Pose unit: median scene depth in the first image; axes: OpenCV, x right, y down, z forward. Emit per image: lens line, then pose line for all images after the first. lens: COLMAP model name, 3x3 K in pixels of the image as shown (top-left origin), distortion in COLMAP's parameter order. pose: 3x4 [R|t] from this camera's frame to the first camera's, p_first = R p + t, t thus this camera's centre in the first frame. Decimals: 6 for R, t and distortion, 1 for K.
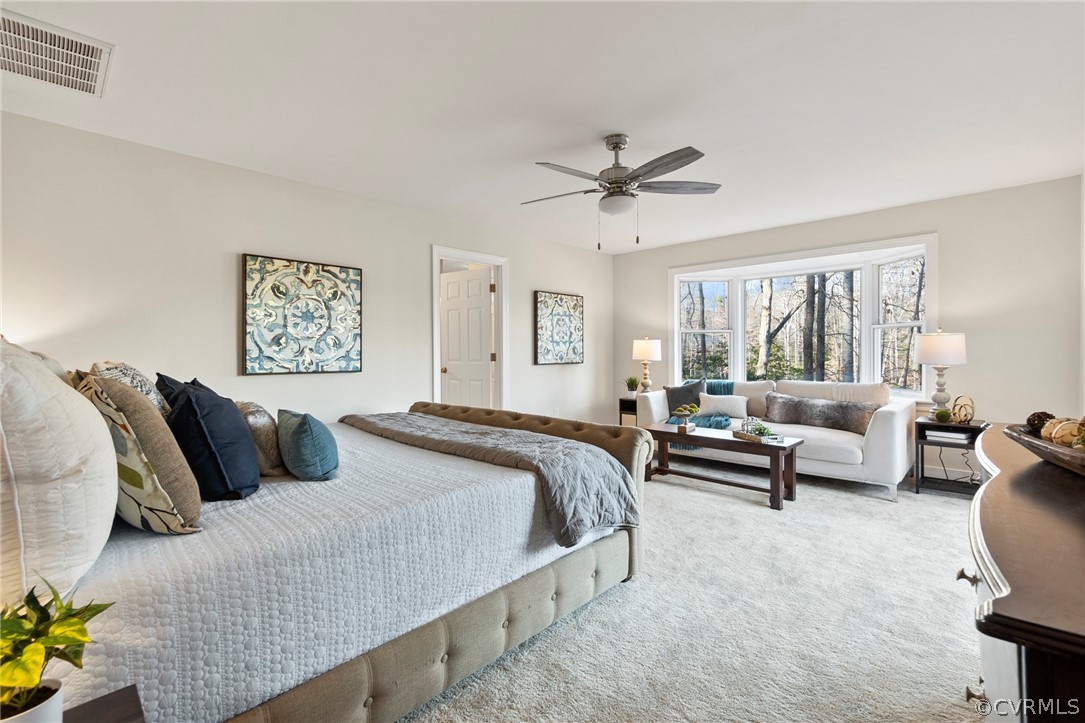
lens RADIAL K [[475.3, 0, 543.1], [0, 475.3, 356.5], [0, 0, 1]] dist [-0.002799, 0.001155]
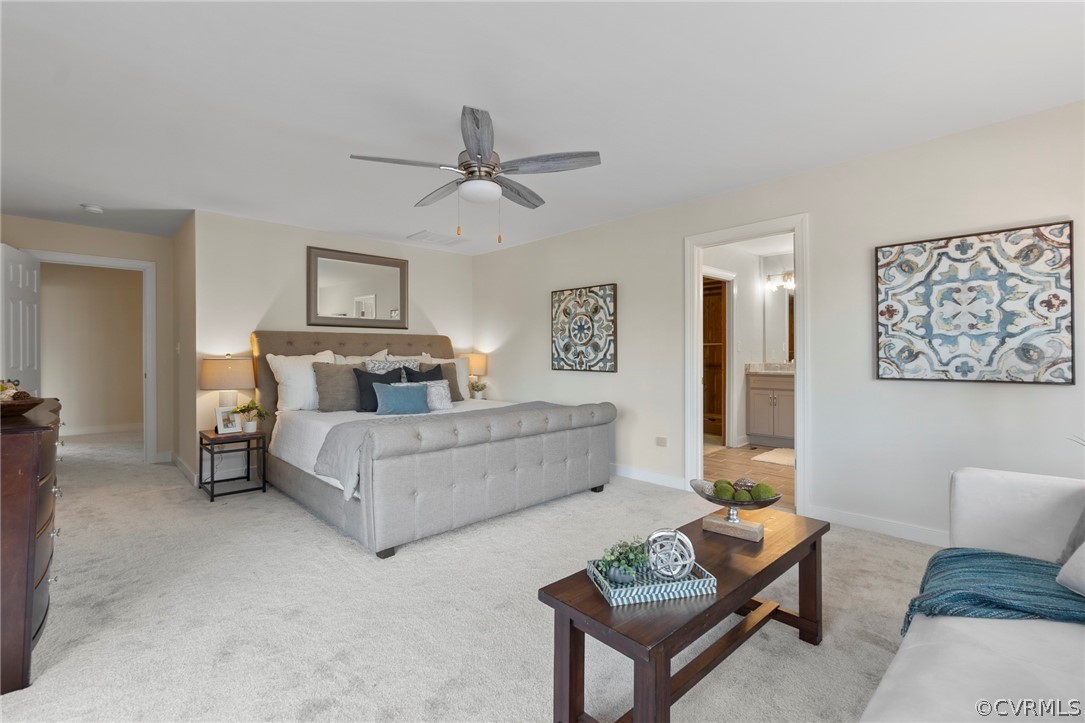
lens RADIAL K [[475.3, 0, 542.6], [0, 475.3, 357.8], [0, 0, 1]] dist [-0.002799, 0.001155]
pose [[-0.045136, 0.010930, -0.998921, 0.802138], [-0.009595, 0.999889, 0.011374, -0.015059], [0.998935, 0.010098, -0.045026, 0.897291]]
